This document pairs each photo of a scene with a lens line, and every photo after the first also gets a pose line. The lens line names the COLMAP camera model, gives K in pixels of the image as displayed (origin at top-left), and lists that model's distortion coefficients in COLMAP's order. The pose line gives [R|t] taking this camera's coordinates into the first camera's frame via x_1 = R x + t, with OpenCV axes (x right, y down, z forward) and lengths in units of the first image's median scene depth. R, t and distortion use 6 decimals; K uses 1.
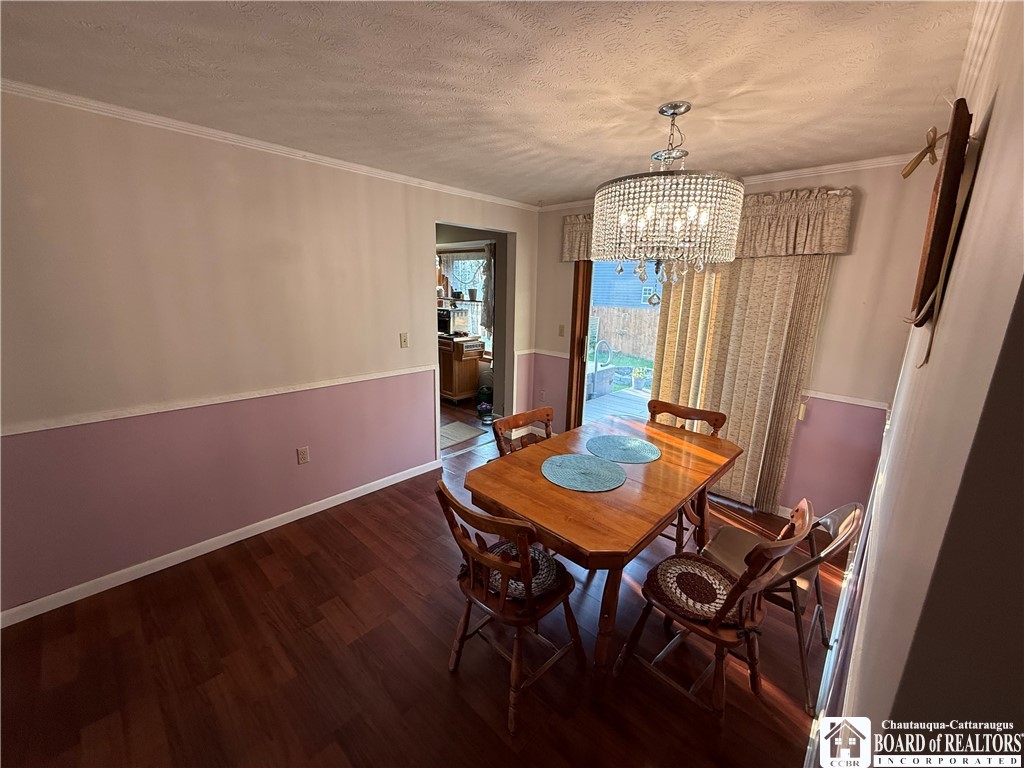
lens RADIAL K [[408.2, 0, 511.2], [0, 408.2, 385.9], [0, 0, 1]] dist [-0.002142, -0.000113]
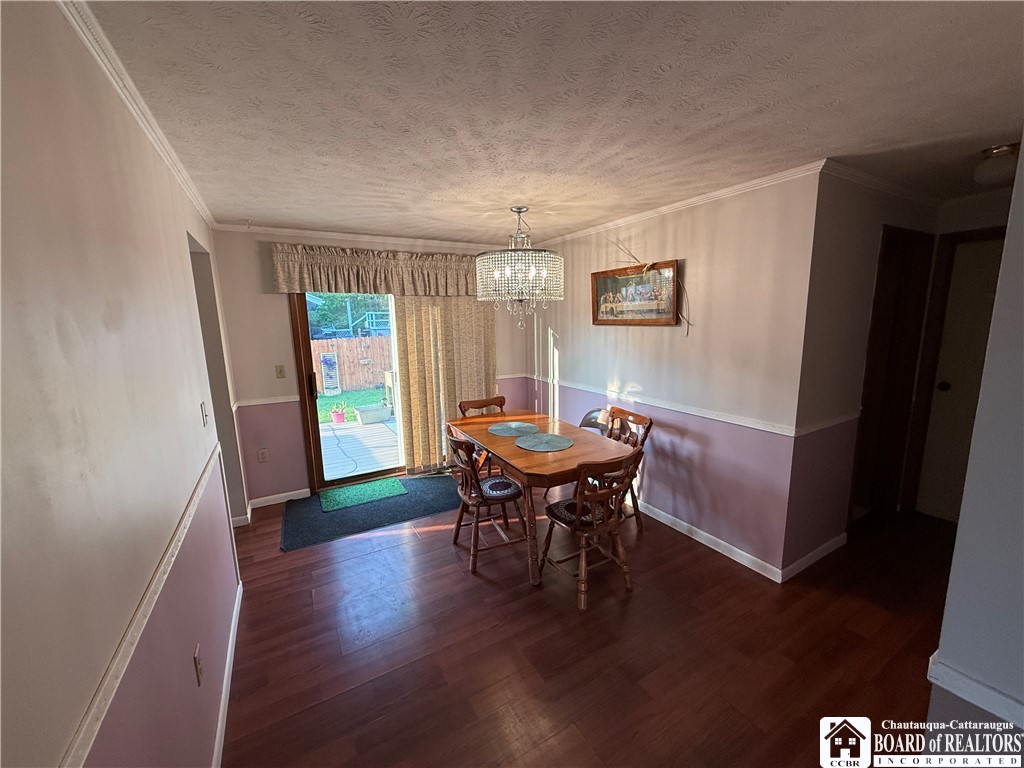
lens RADIAL K [[408.2, 0, 514.7], [0, 408.2, 383.0], [0, 0, 1]] dist [-0.002142, -0.000113]
pose [[0.290673, -0.179957, 0.939747, -1.208855], [0.251954, 0.961887, 0.106265, -0.176085], [-0.923054, 0.205885, 0.324936, 0.597130]]
